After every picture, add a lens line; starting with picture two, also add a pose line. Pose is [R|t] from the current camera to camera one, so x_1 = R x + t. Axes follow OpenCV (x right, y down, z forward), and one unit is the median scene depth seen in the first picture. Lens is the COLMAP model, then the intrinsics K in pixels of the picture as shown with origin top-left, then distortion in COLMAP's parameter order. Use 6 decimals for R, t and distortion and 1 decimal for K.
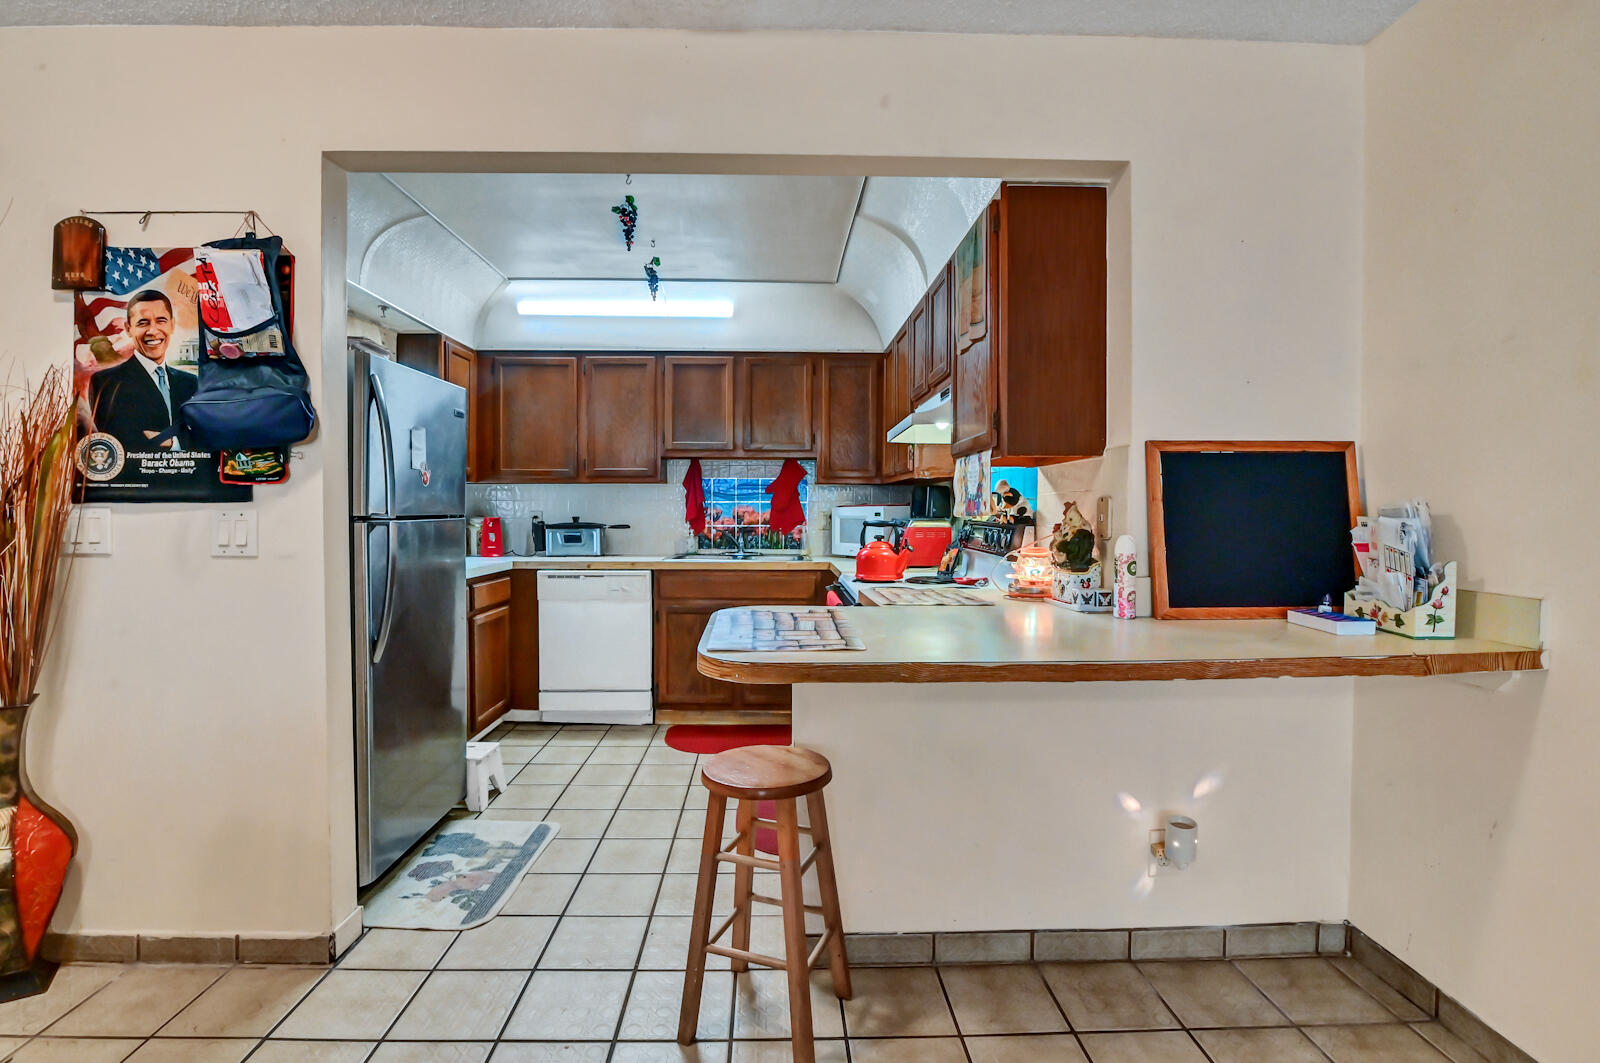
lens RADIAL K [[766.0, 0, 788.0], [0, 766.0, 524.3], [0, 0, 1]] dist [-0.026656, -0.000106]
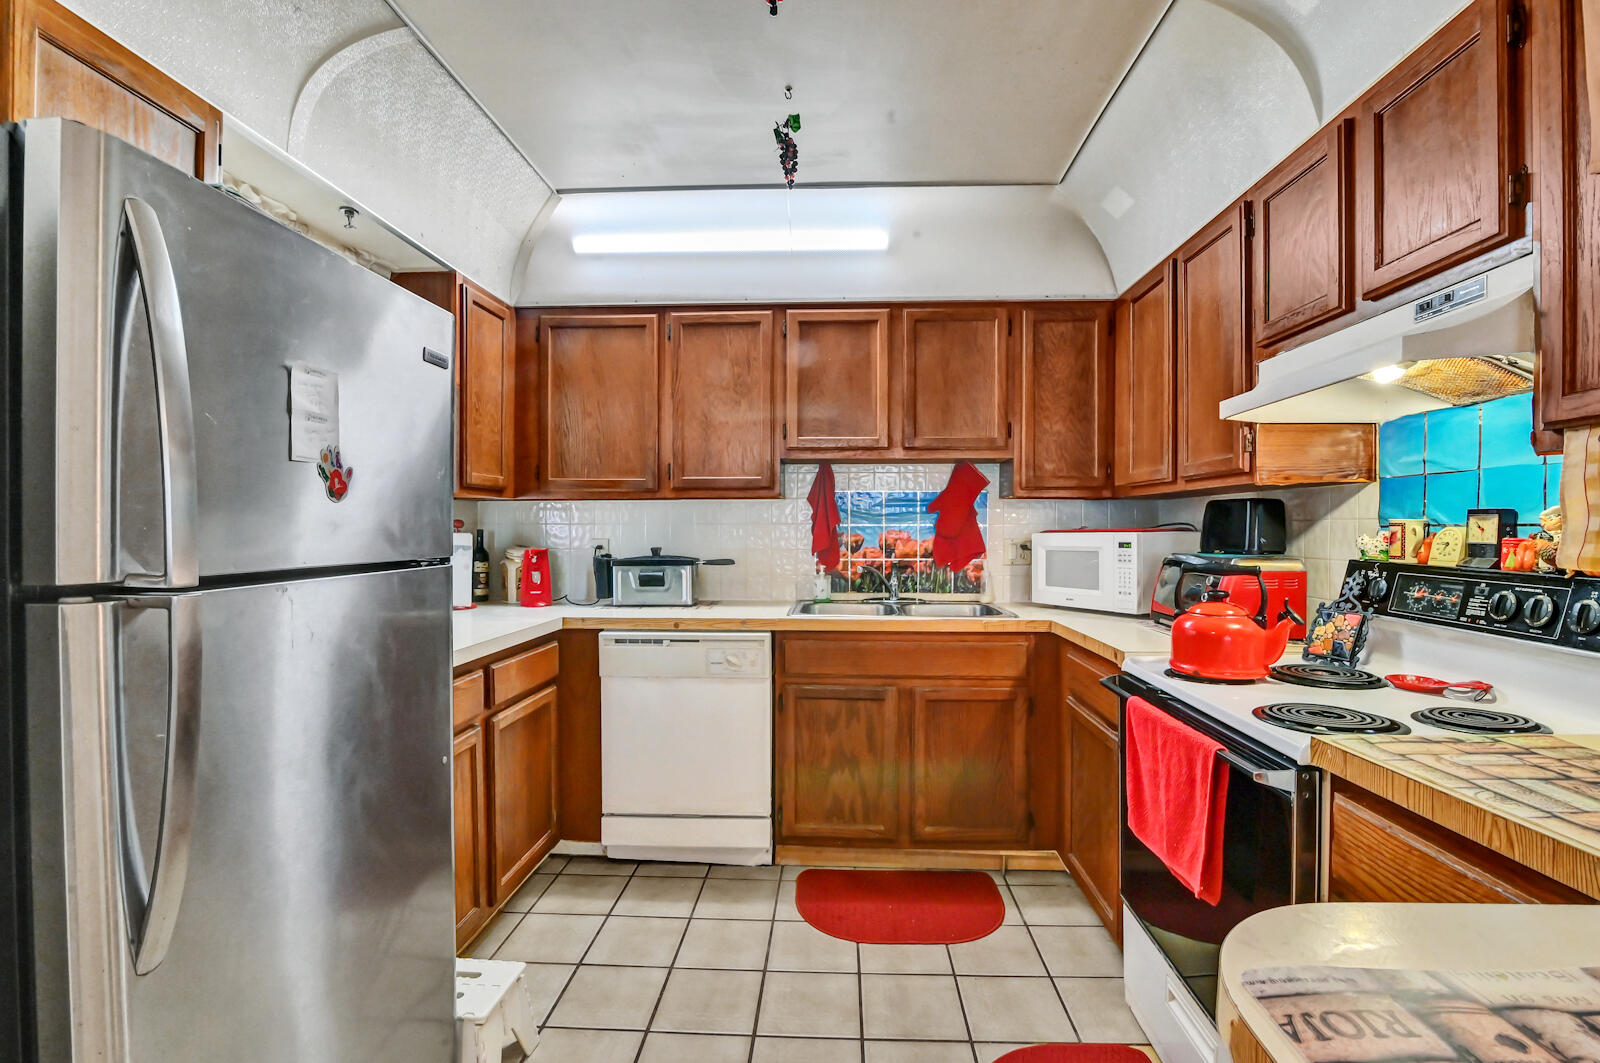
lens RADIAL K [[759.7, 0, 804.0], [0, 759.7, 528.4], [0, 0, 1]] dist [-0.022140, 0.000095]
pose [[0.997567, -0.002882, -0.069651, -0.100924], [0.001631, 0.999836, -0.018025, -0.015173], [0.069691, 0.017867, 0.997409, 0.340027]]
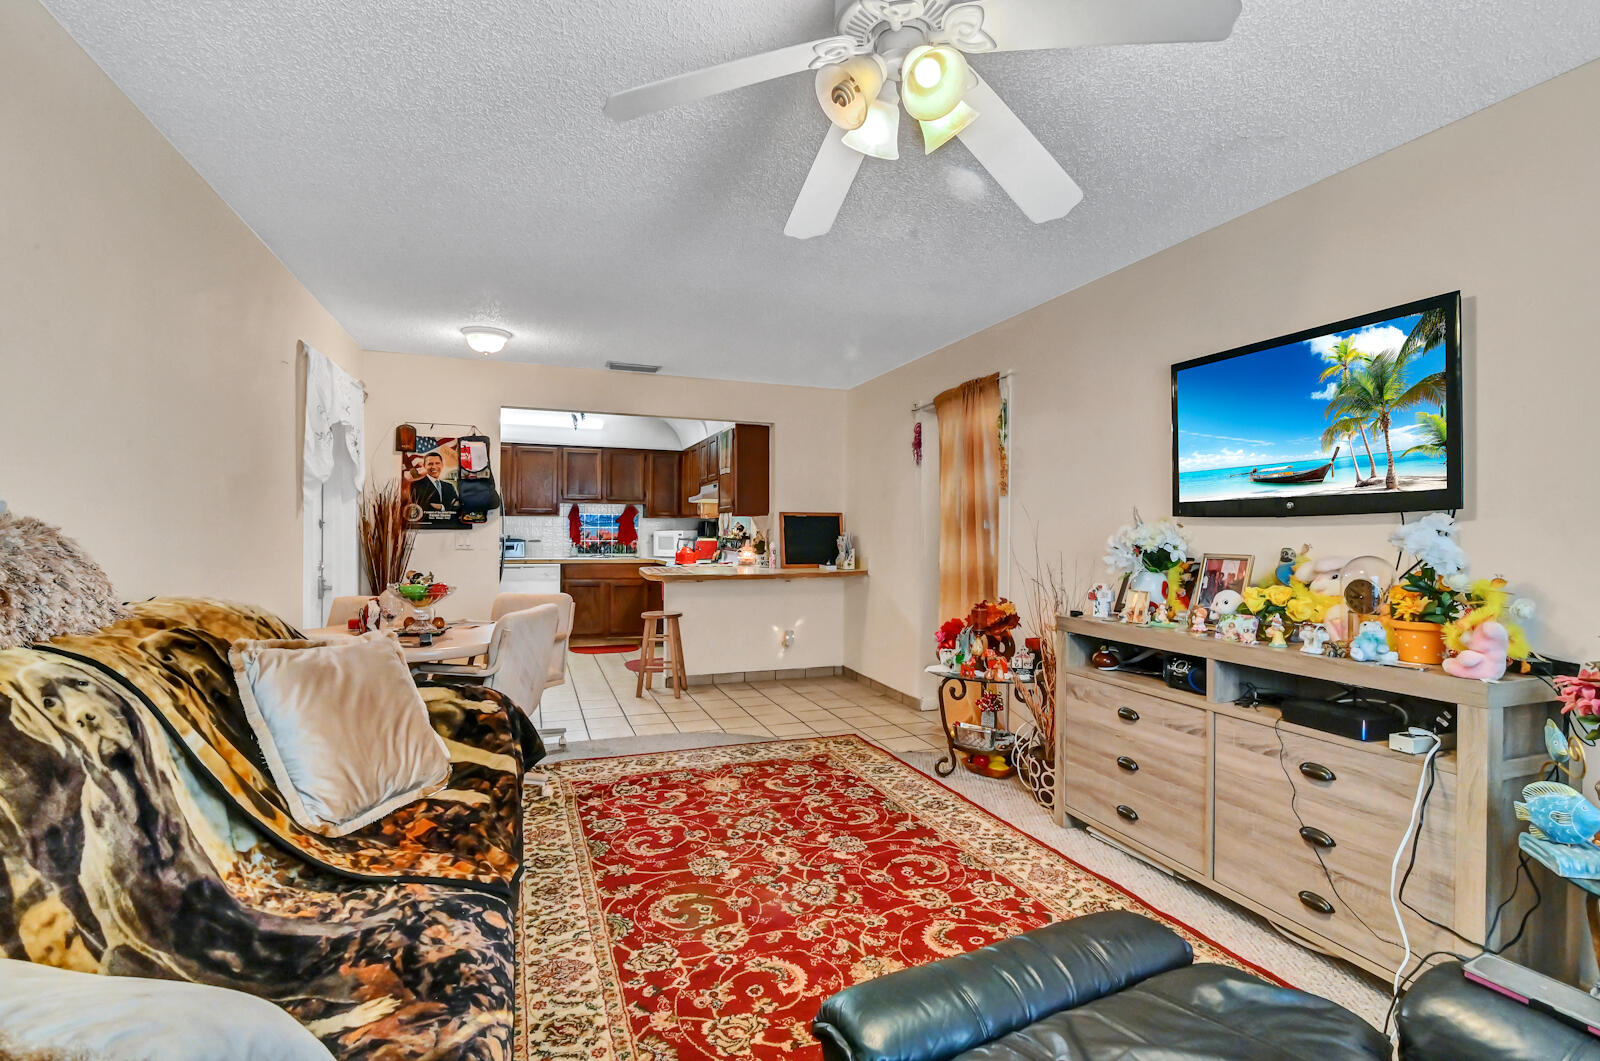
lens RADIAL K [[759.7, 0, 804.0], [0, 759.7, 527.4], [0, 0, 1]] dist [-0.022140, 0.000095]
pose [[0.946020, 0.006577, 0.324041, -0.206231], [0.000284, 0.999777, -0.021121, 0.009689], [-0.324107, 0.020073, 0.945807, -0.916022]]
